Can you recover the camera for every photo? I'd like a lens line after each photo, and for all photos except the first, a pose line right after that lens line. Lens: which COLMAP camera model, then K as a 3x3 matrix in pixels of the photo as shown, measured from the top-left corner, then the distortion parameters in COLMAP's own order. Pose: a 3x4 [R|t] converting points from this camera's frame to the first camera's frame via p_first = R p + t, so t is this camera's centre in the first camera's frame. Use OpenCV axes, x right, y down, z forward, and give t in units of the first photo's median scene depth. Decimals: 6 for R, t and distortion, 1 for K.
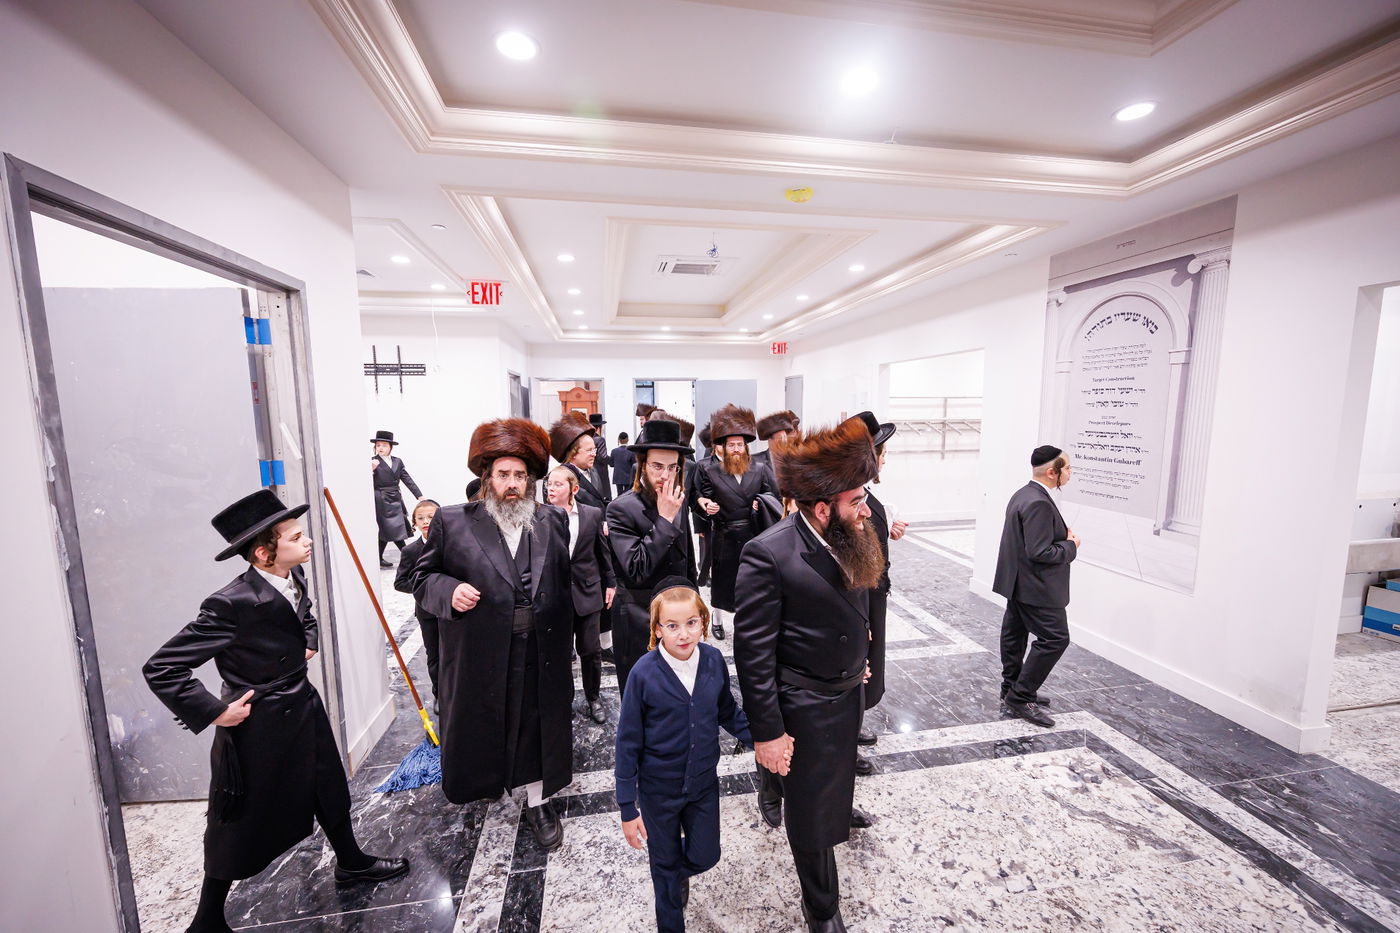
lens RADIAL K [[546.0, 0, 699.4], [0, 546.0, 467.9], [0, 0, 1]] dist [-0.004471, -0.000393]
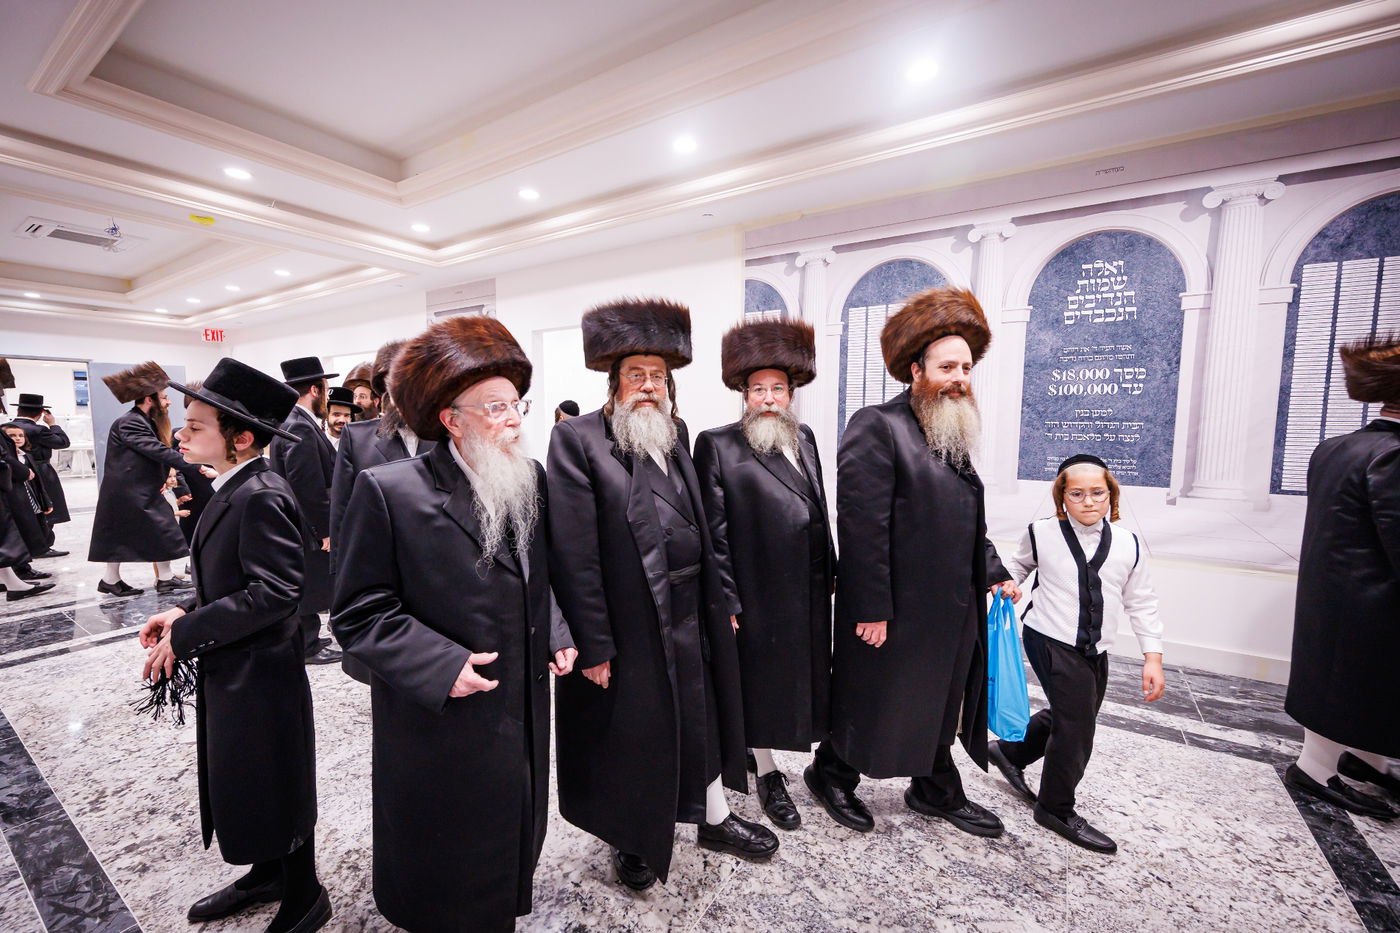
lens RADIAL K [[546.0, 0, 687.8], [0, 546.0, 463.9], [0, 0, 1]] dist [-0.004471, -0.000393]
pose [[0.670337, -0.056591, 0.739896, -0.023408], [0.077696, 0.996960, 0.005861, 0.097797], [-0.737978, 0.053558, 0.672696, -0.369080]]
